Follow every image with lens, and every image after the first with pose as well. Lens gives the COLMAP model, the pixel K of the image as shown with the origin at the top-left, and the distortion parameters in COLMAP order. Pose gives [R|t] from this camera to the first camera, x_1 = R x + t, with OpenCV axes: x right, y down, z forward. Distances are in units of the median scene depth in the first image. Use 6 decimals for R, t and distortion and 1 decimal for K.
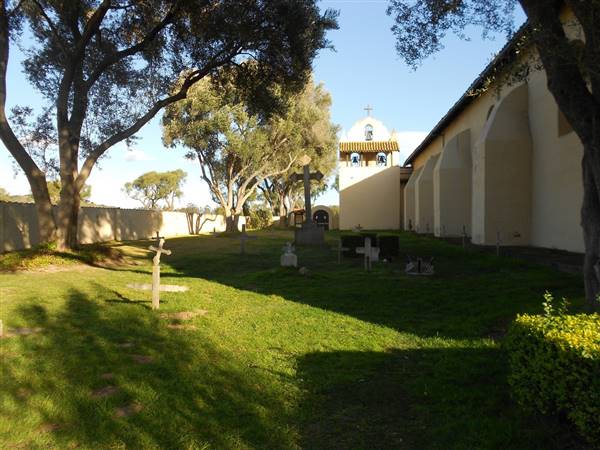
lens RADIAL K [[472.7, 0, 300.0], [0, 472.7, 225.0], [0, 0, 1]] dist [-0.006575, -0.008036]
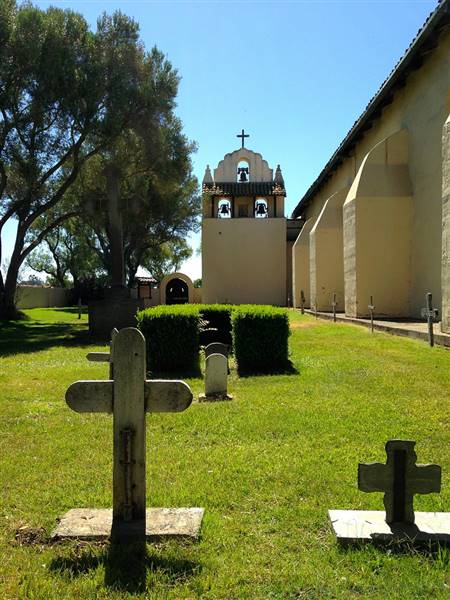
lens RADIAL K [[472.7, 0, 225.0], [0, 472.7, 300.0], [0, 0, 1]] dist [-0.006575, -0.008036]
pose [[0.996183, -0.007898, 0.086936, 0.062301], [0.008820, 0.999909, -0.010226, 0.007589], [-0.086848, 0.010953, 0.996161, 0.324999]]
